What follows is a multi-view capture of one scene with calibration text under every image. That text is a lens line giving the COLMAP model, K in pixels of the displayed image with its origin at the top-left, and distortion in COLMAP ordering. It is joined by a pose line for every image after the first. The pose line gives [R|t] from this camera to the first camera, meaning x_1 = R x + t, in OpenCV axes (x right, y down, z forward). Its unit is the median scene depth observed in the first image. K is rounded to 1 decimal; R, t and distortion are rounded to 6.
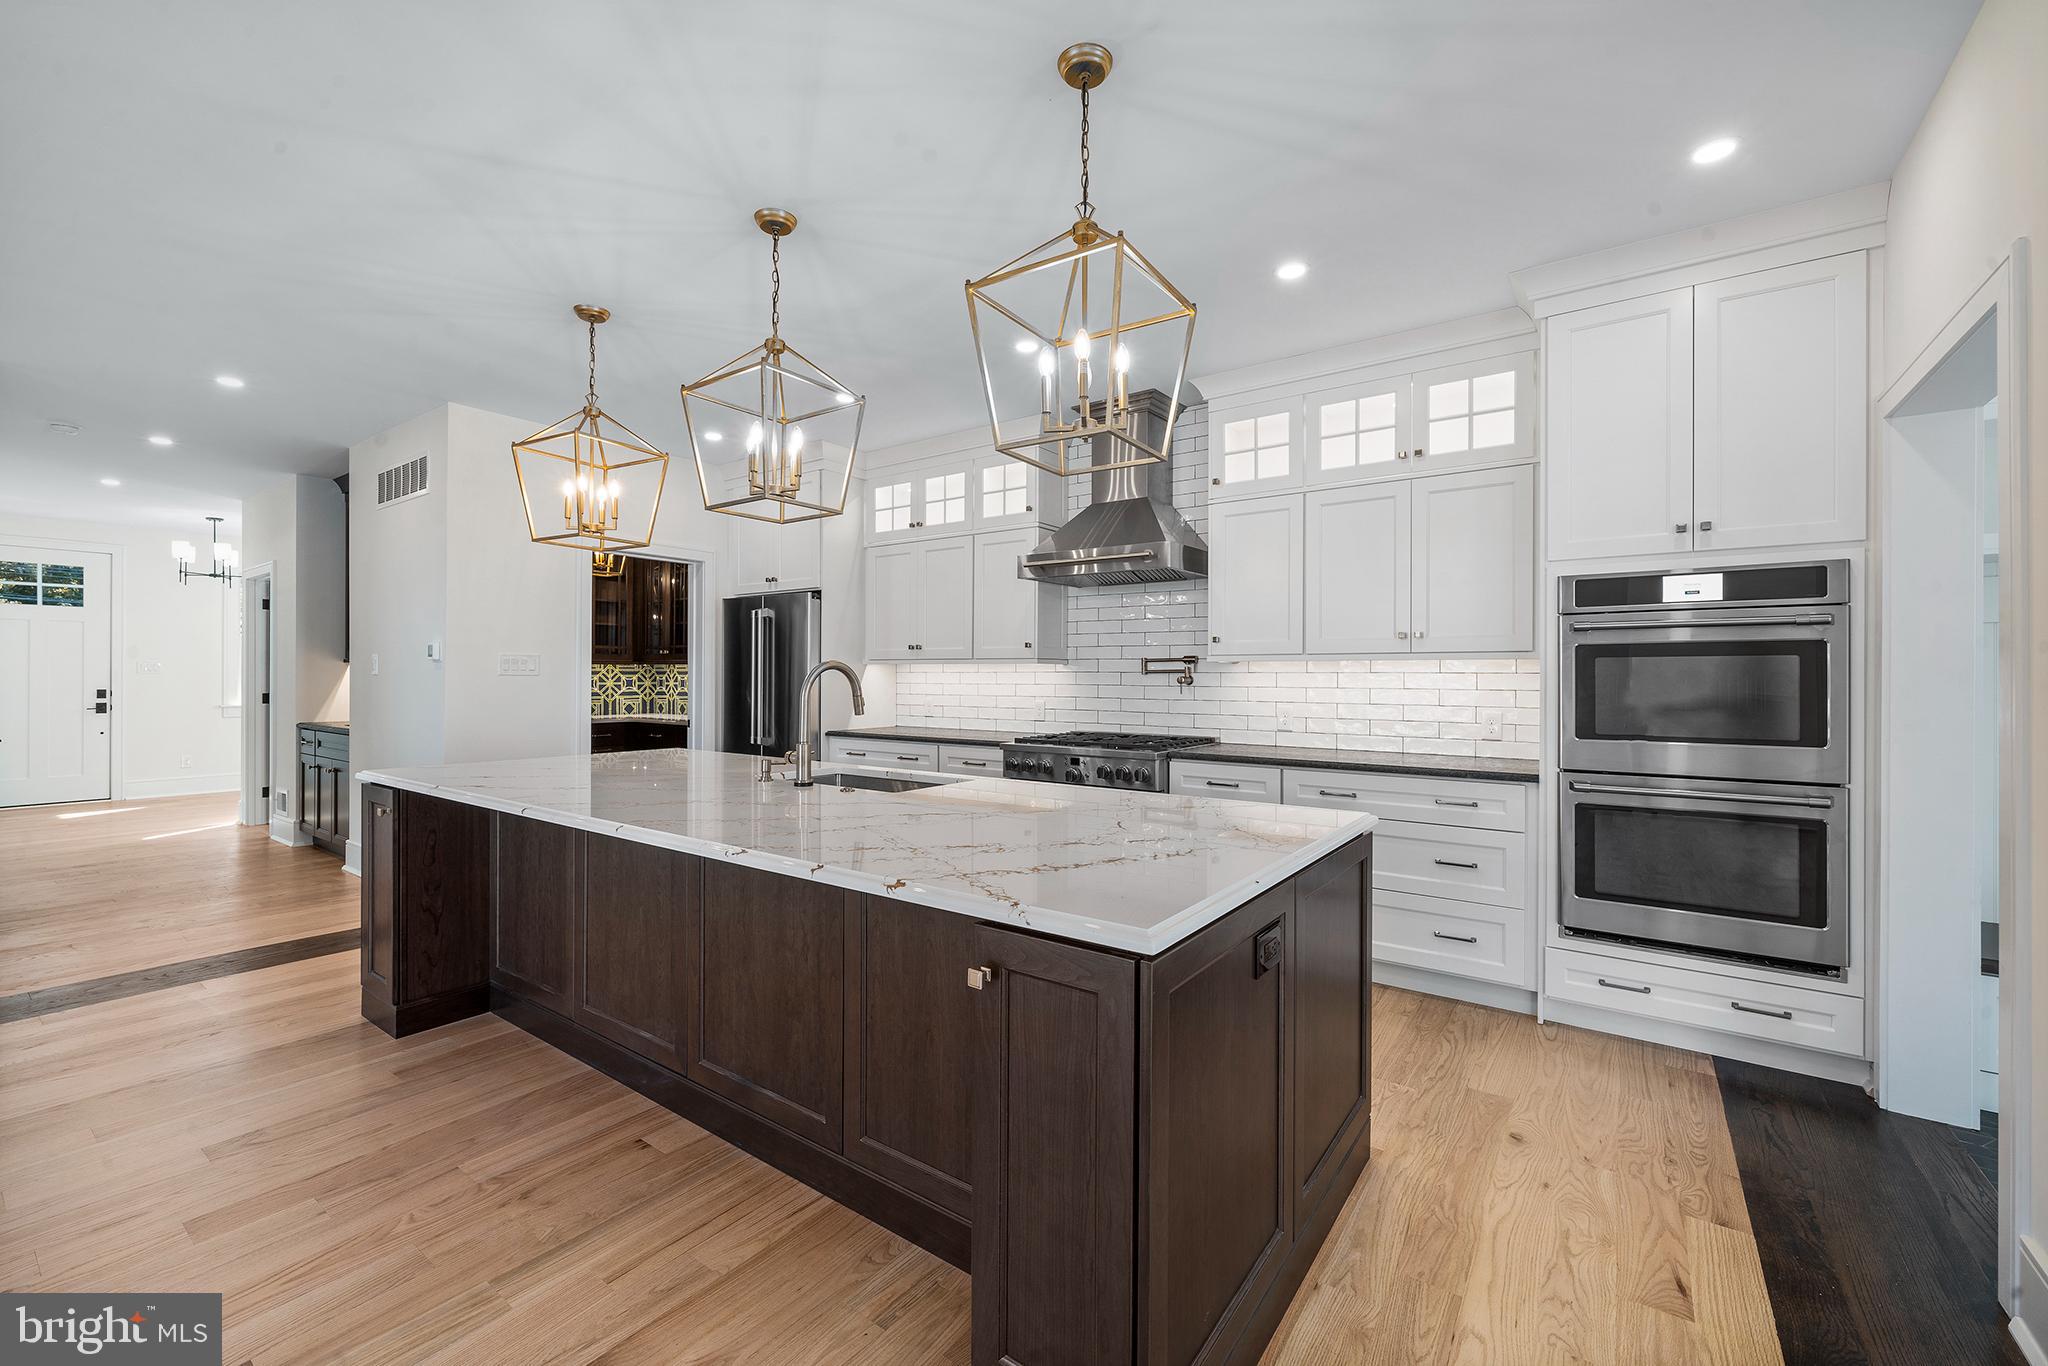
lens RADIAL K [[822.1, 0, 1025.4], [0, 822.1, 677.2], [0, 0, 1]] dist [0.000460, 0.000271]
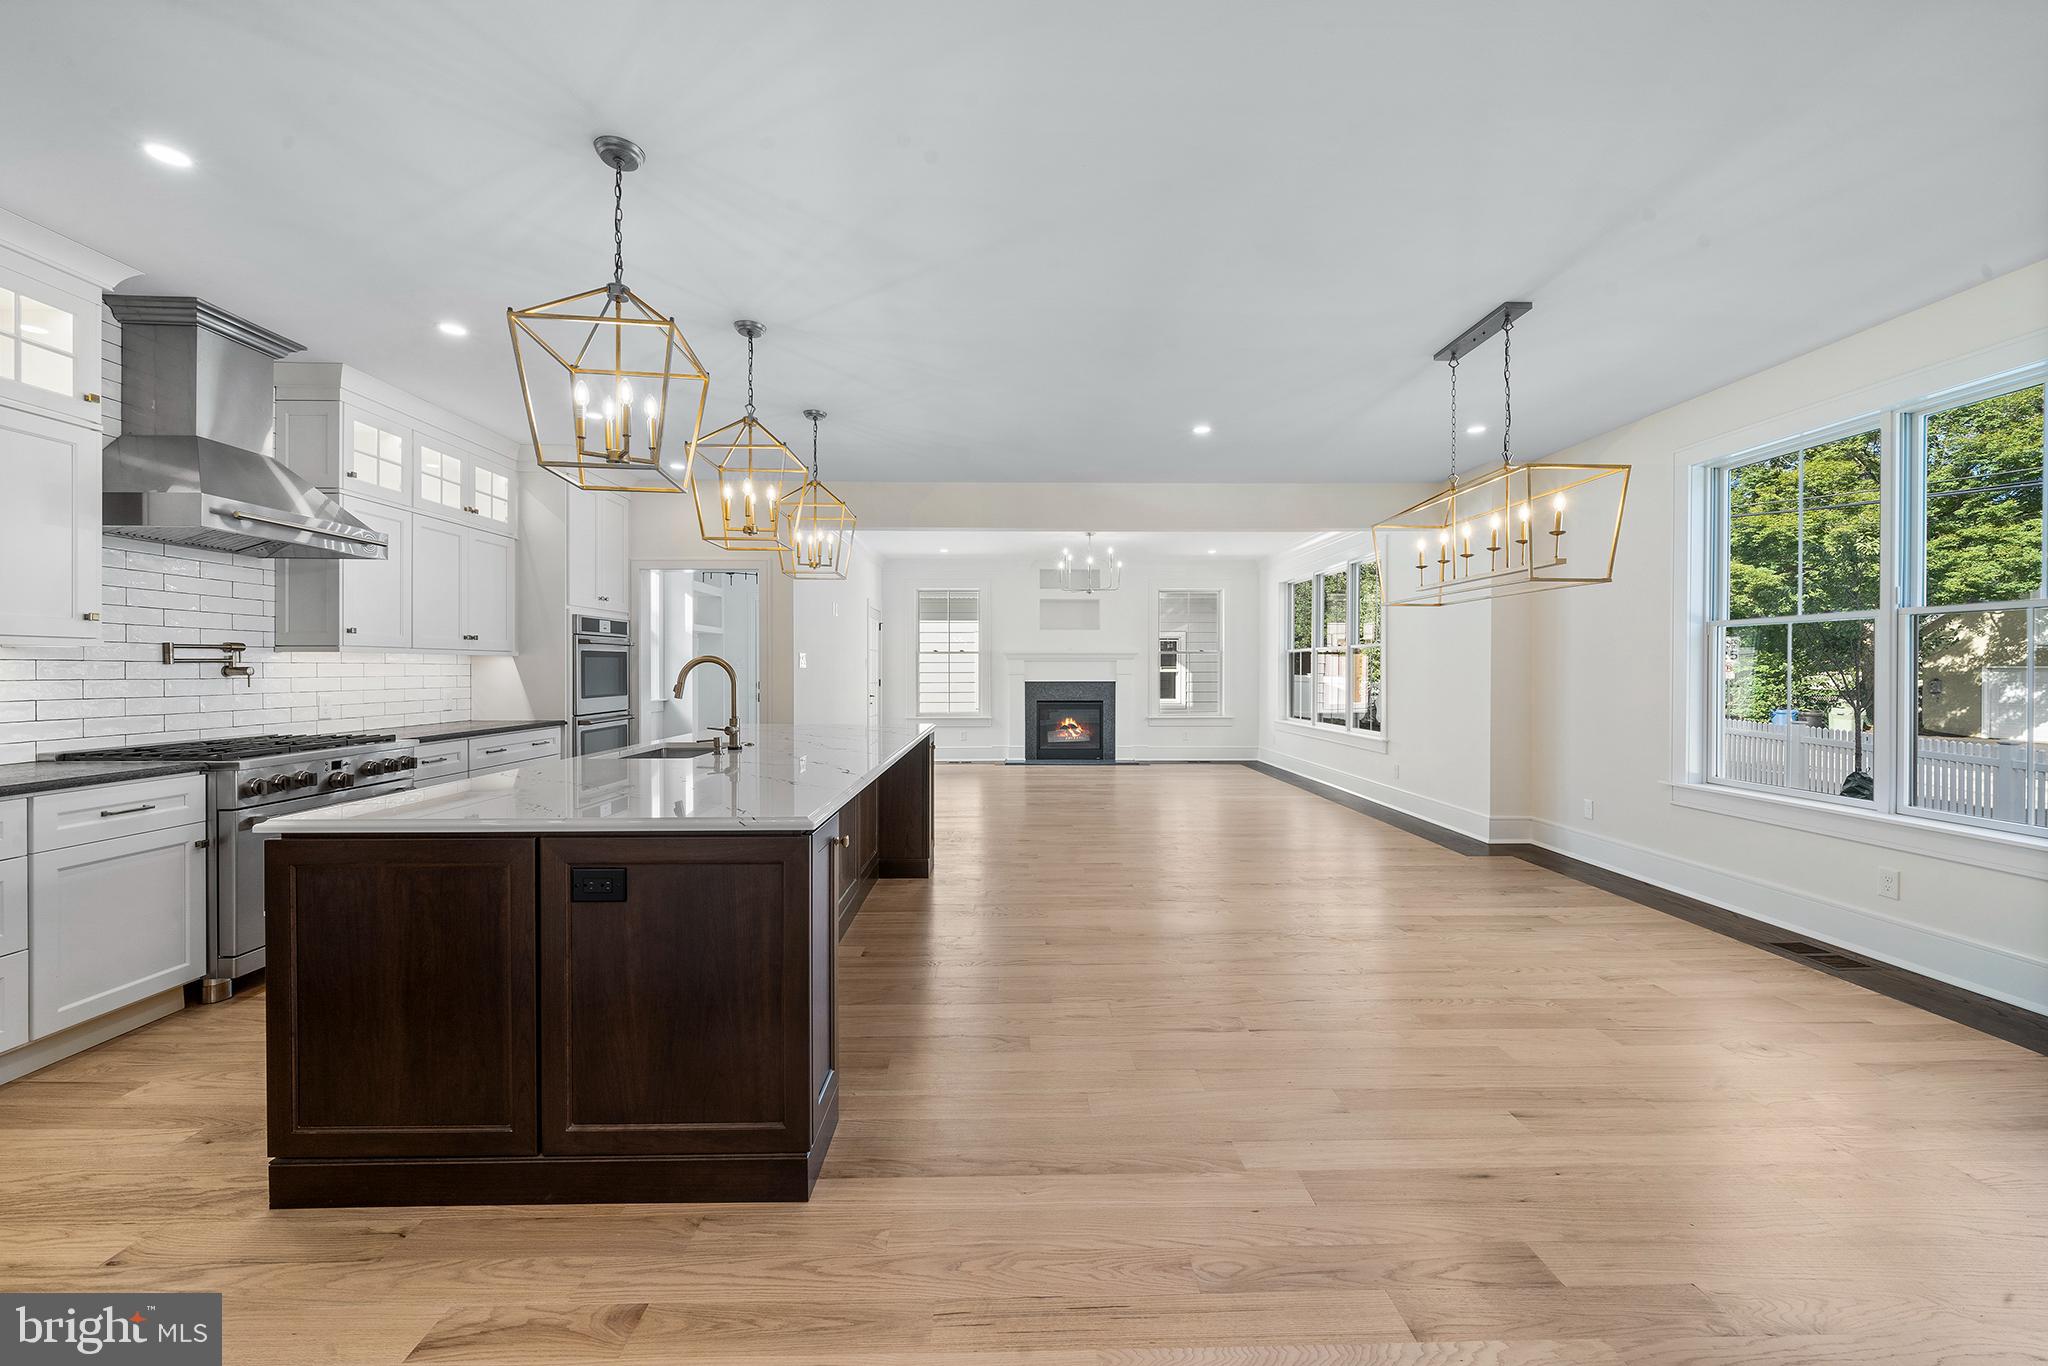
lens RADIAL K [[788.2, 0, 1018.2], [0, 788.2, 666.7], [0, 0, 1]] dist [0.006330, -0.000079]
pose [[-0.593488, -0.002447, 0.804839, -1.252886], [-0.002552, 0.999996, 0.001158, -0.005340], [-0.804839, -0.001366, -0.593491, 1.105651]]
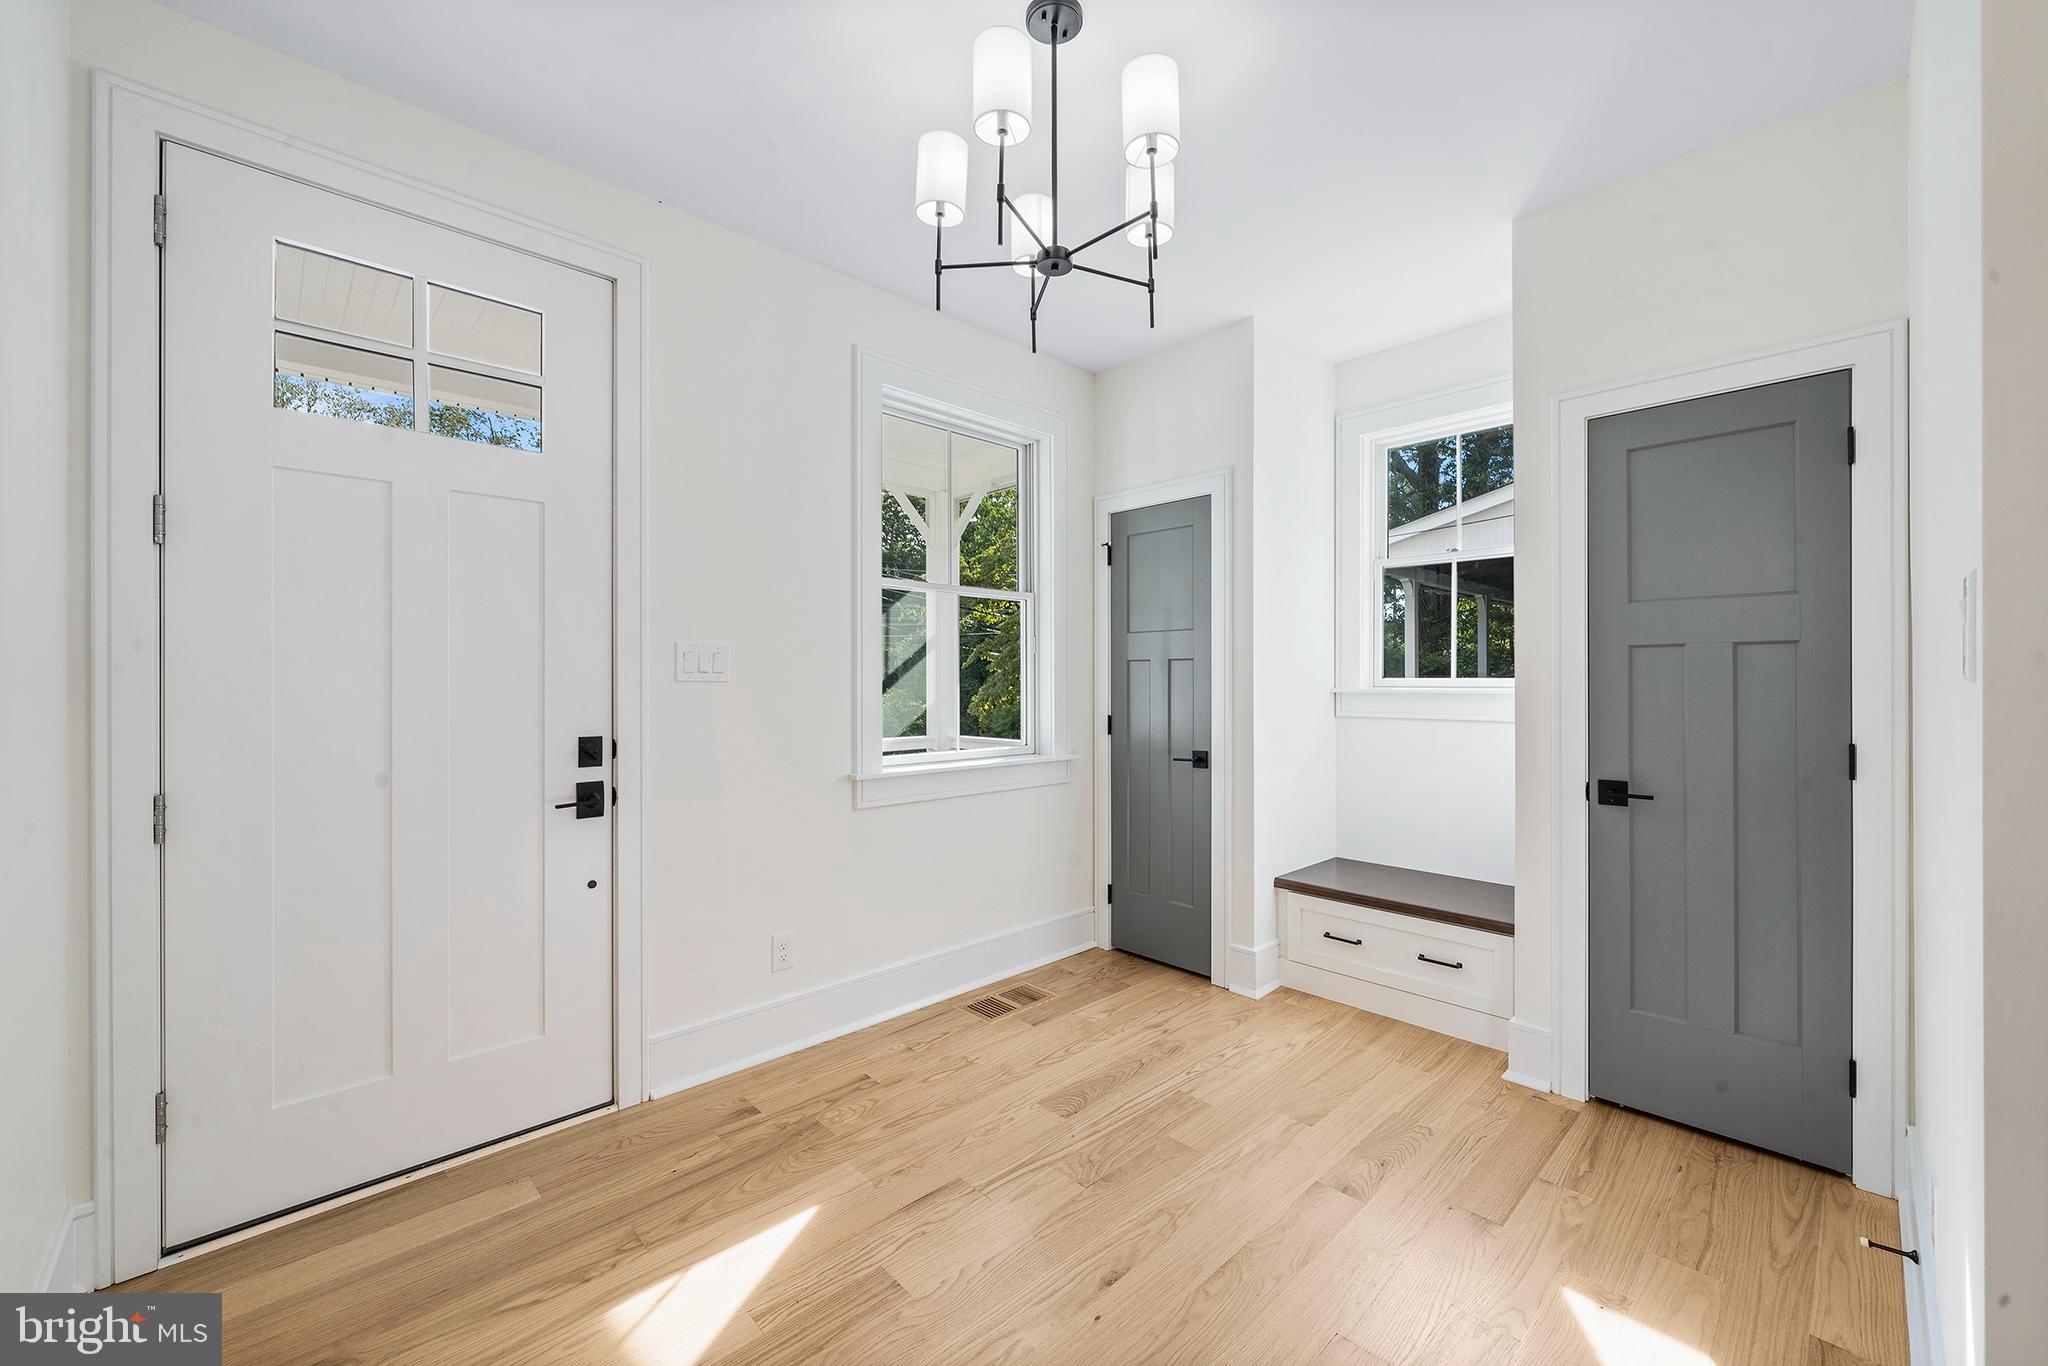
lens RADIAL K [[813.9, 0, 1024.0], [0, 813.9, 683.0], [0, 0, 1]] dist [-0.000524, 0.000048]
pose [[0.983488, -0.001888, -0.180962, -2.272897], [0.002545, 0.999991, 0.003400, -0.011961], [0.180954, -0.003804, 0.983484, 1.838379]]
